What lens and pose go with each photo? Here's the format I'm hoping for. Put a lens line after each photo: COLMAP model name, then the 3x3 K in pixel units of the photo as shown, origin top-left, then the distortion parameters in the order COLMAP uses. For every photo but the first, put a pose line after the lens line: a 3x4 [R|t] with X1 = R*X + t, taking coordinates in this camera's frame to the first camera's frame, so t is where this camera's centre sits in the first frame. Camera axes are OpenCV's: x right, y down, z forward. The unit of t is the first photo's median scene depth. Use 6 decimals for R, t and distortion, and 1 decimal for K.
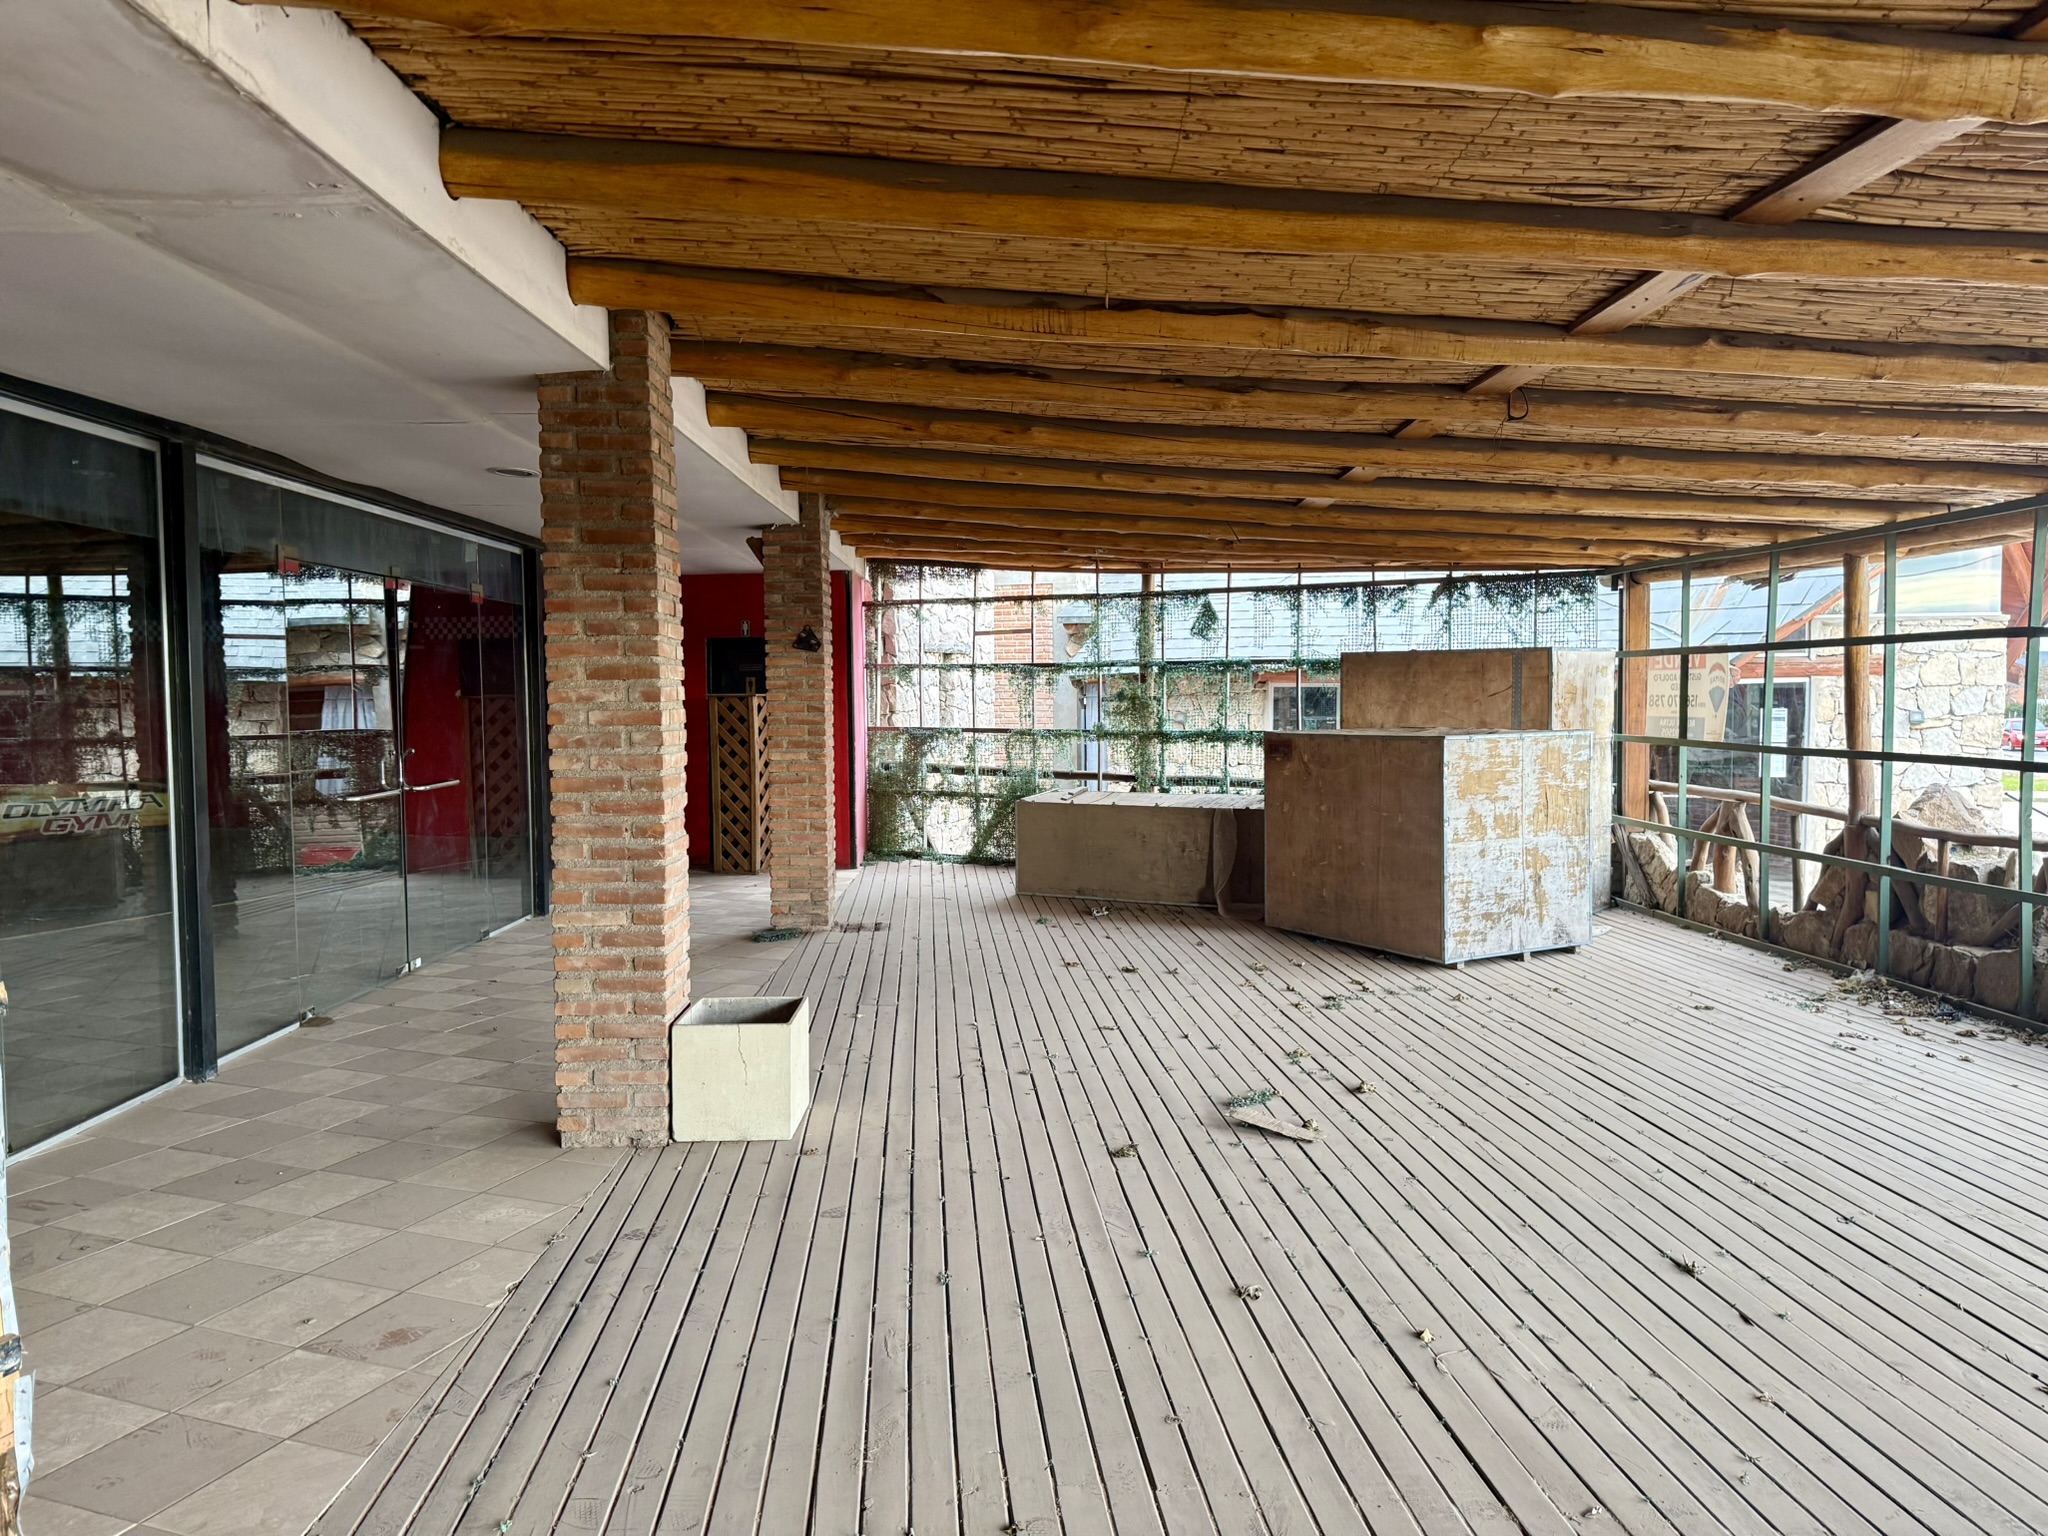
lens RADIAL K [[1426.5, 0, 1024.0], [0, 1426.5, 768.0], [0, 0, 1]] dist [0.044168, -0.043781]
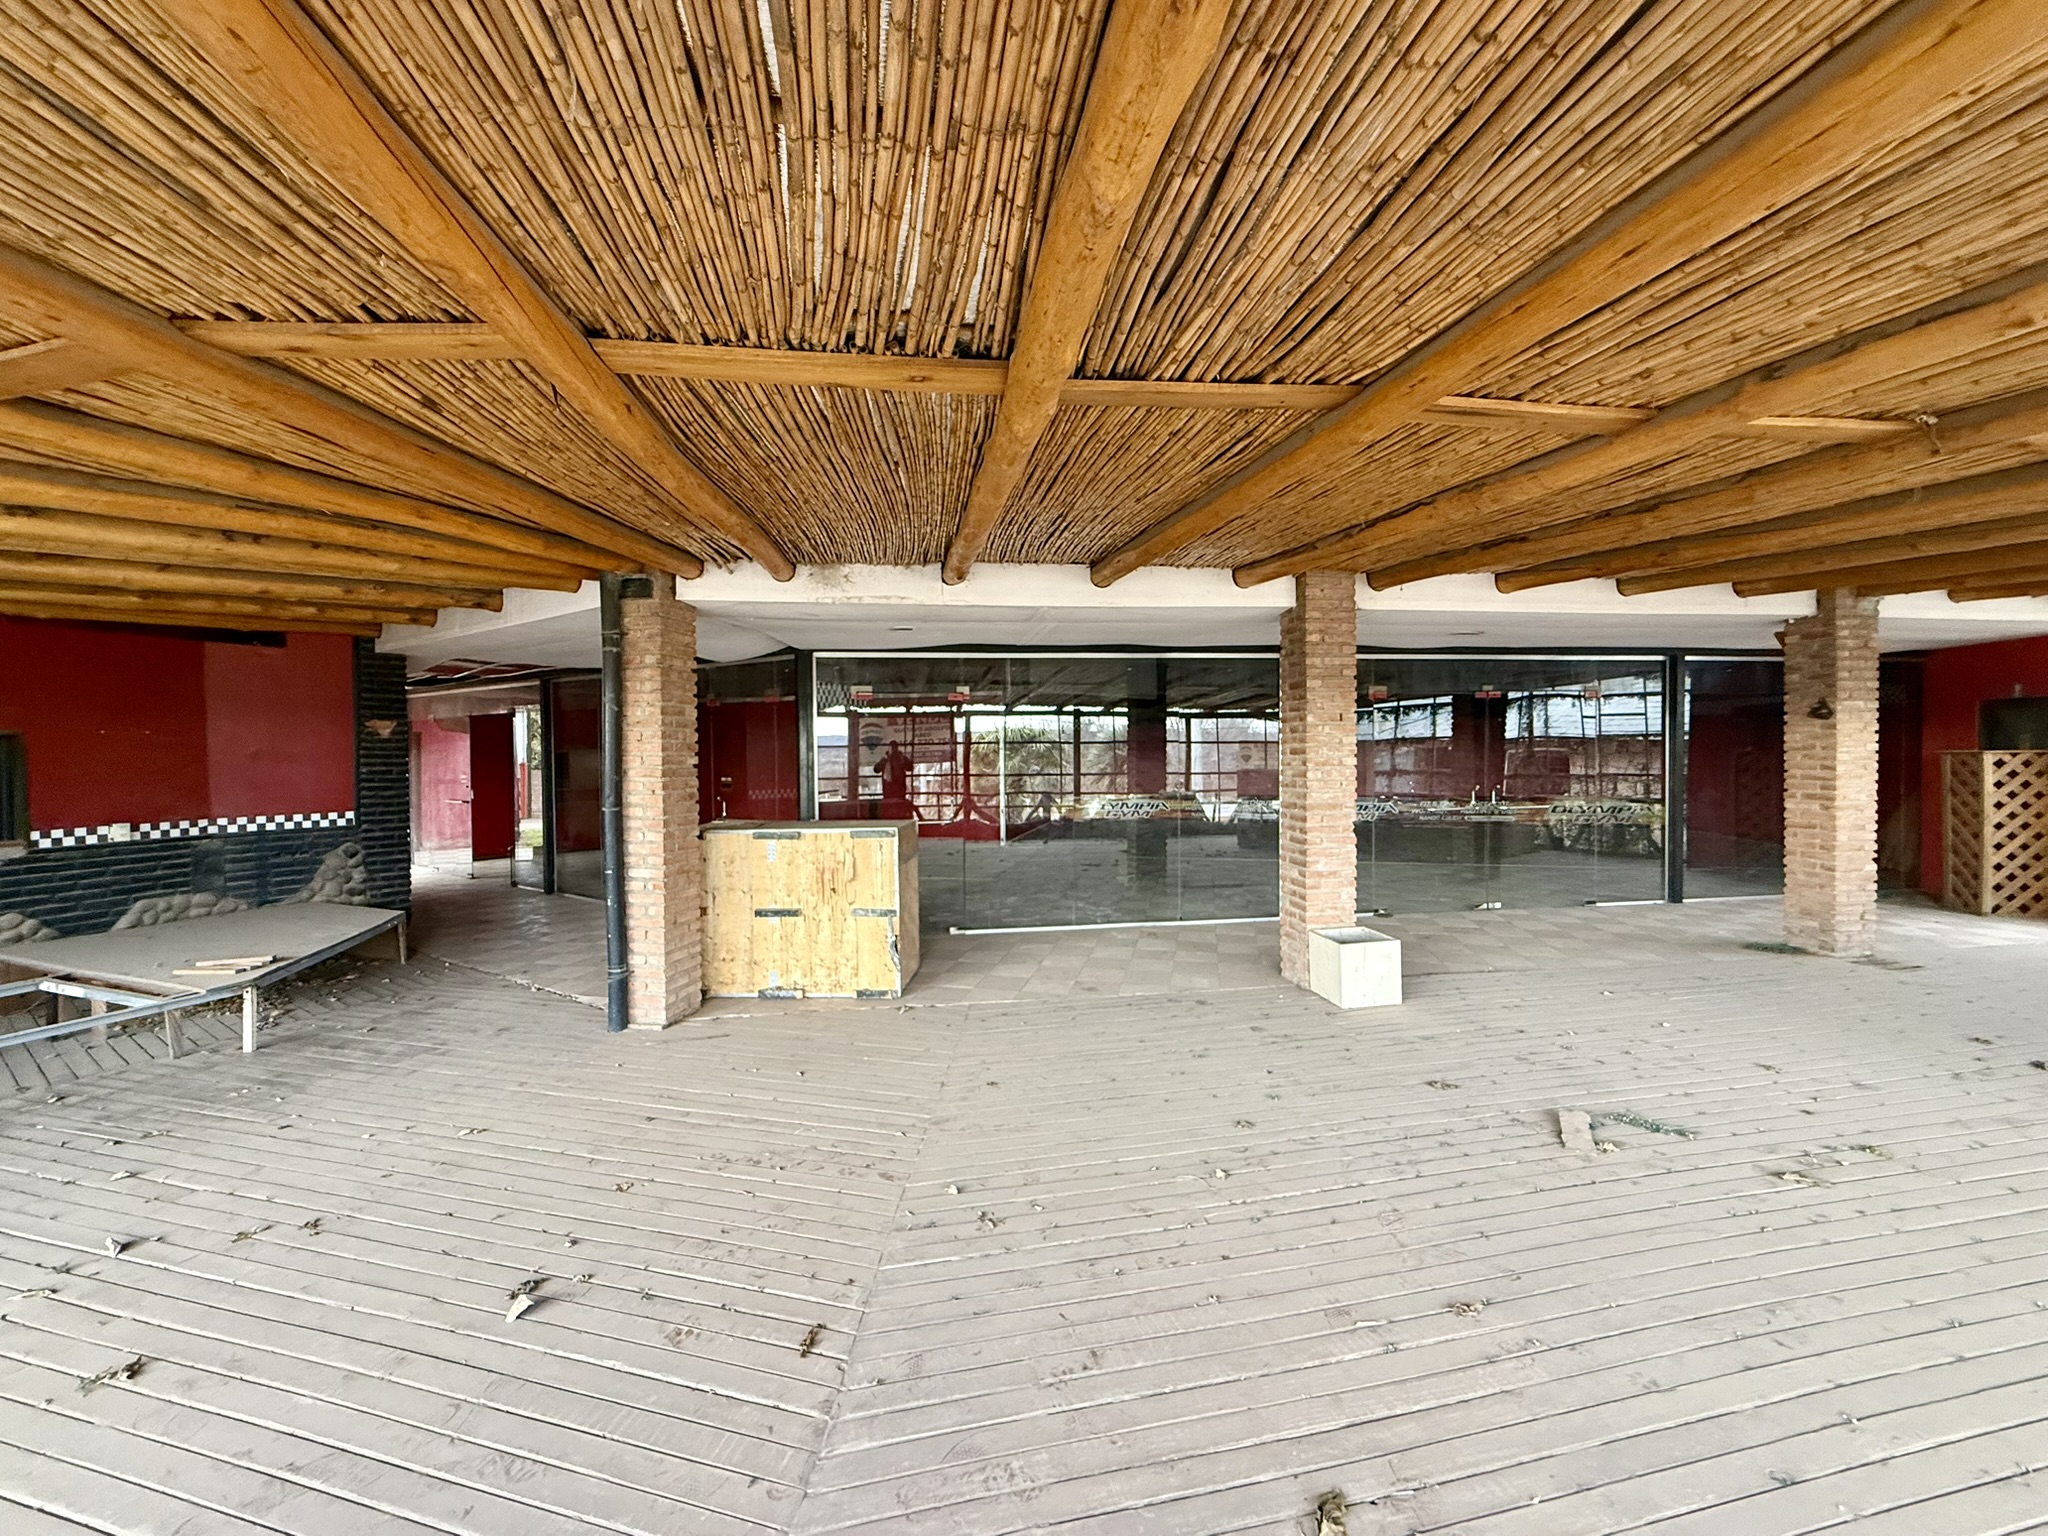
lens RADIAL K [[812.1, 0, 1020.3], [0, 812.1, 766.9], [0, 0, 1]] dist [0.002882, 0.000186]
pose [[0.128290, 0.025569, -0.991407, 0.440758], [-0.041829, 0.998918, 0.020350, -0.027766], [0.990854, 0.038859, 0.129220, 0.247447]]
